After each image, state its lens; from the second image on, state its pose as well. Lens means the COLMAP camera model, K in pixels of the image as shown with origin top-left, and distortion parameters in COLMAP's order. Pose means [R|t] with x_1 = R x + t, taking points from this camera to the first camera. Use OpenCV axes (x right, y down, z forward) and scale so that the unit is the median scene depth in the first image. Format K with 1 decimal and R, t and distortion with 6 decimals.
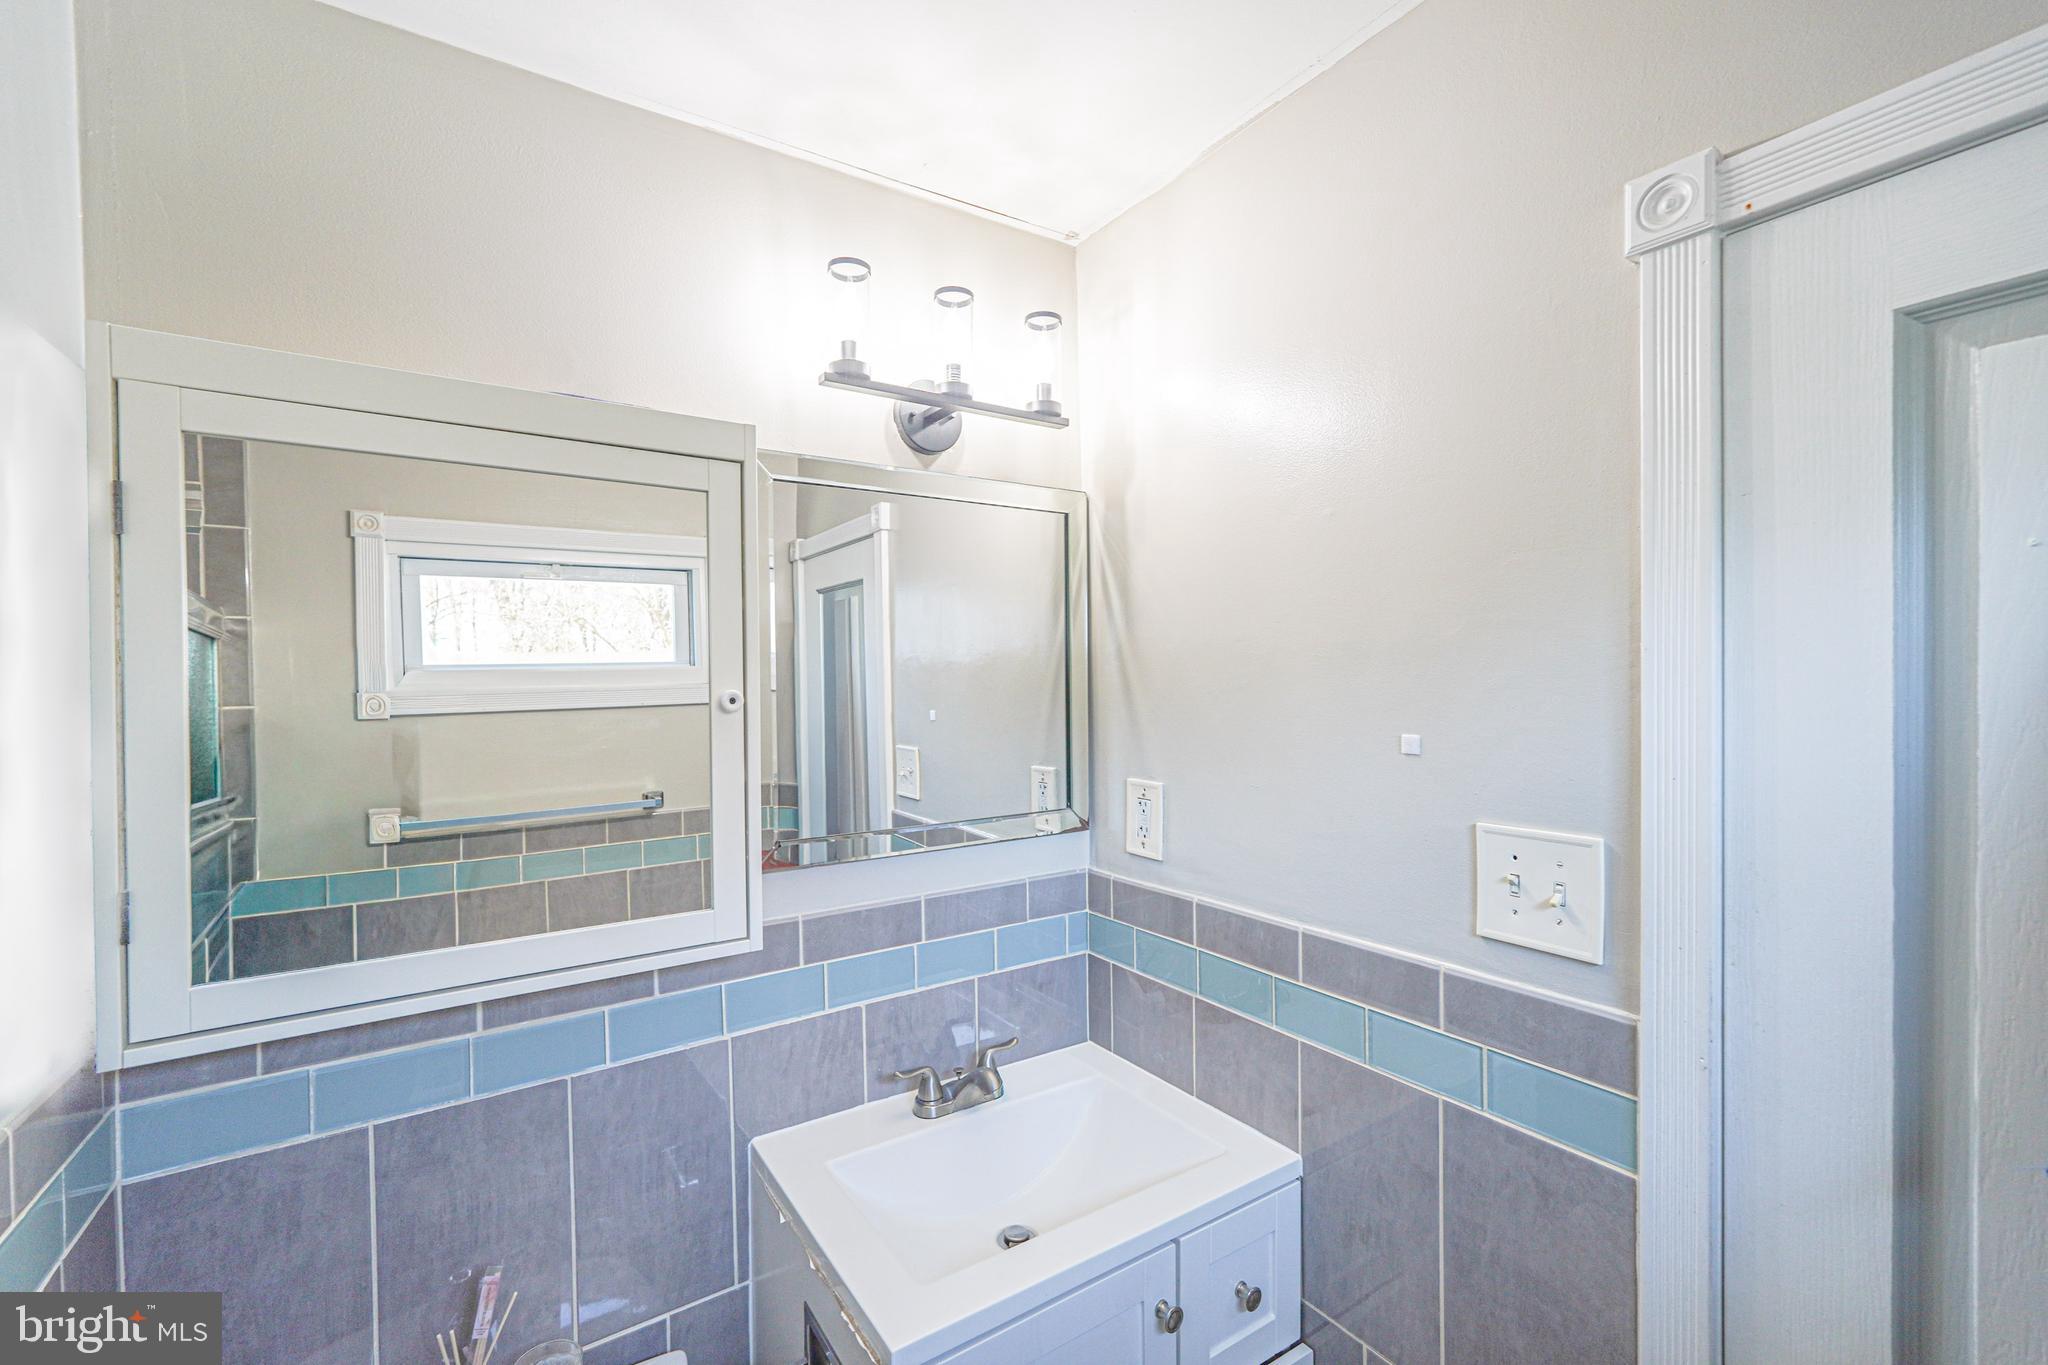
lens RADIAL K [[870.0, 0, 1024.0], [0, 870.0, 682.5], [0, 0, 1]] dist [0.000308, 0.000080]
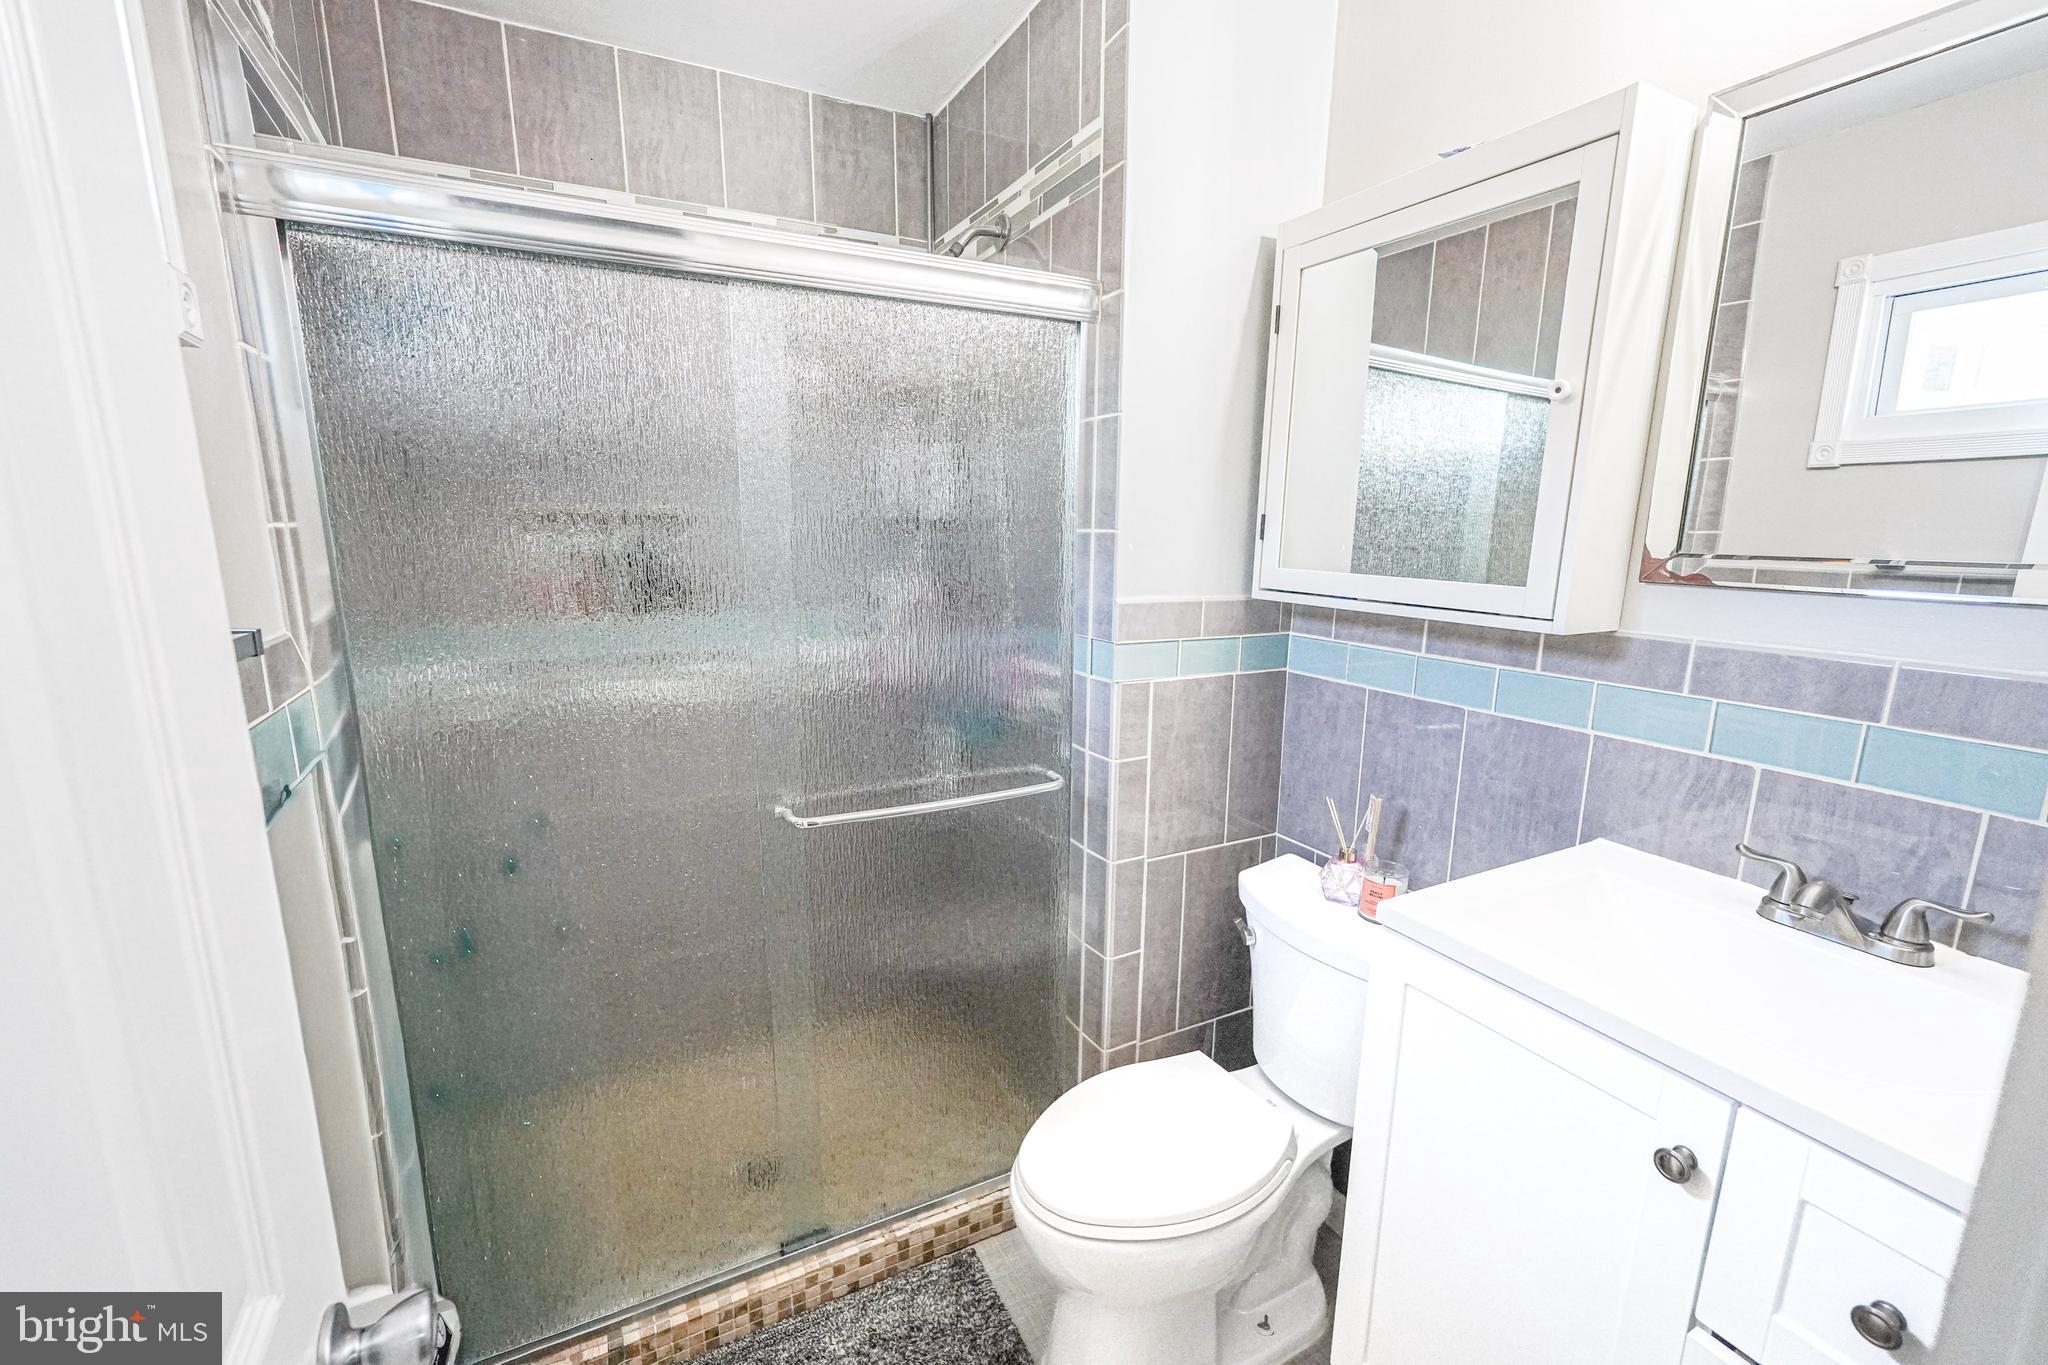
lens RADIAL K [[870.0, 0, 1024.0], [0, 870.0, 682.5], [0, 0, 1]] dist [0.000308, 0.000080]
pose [[-0.109148, 0.203816, -0.972906, 0.686991], [-0.002909, 0.978684, 0.205353, 0.131512], [0.994021, 0.025244, -0.106228, 0.415627]]
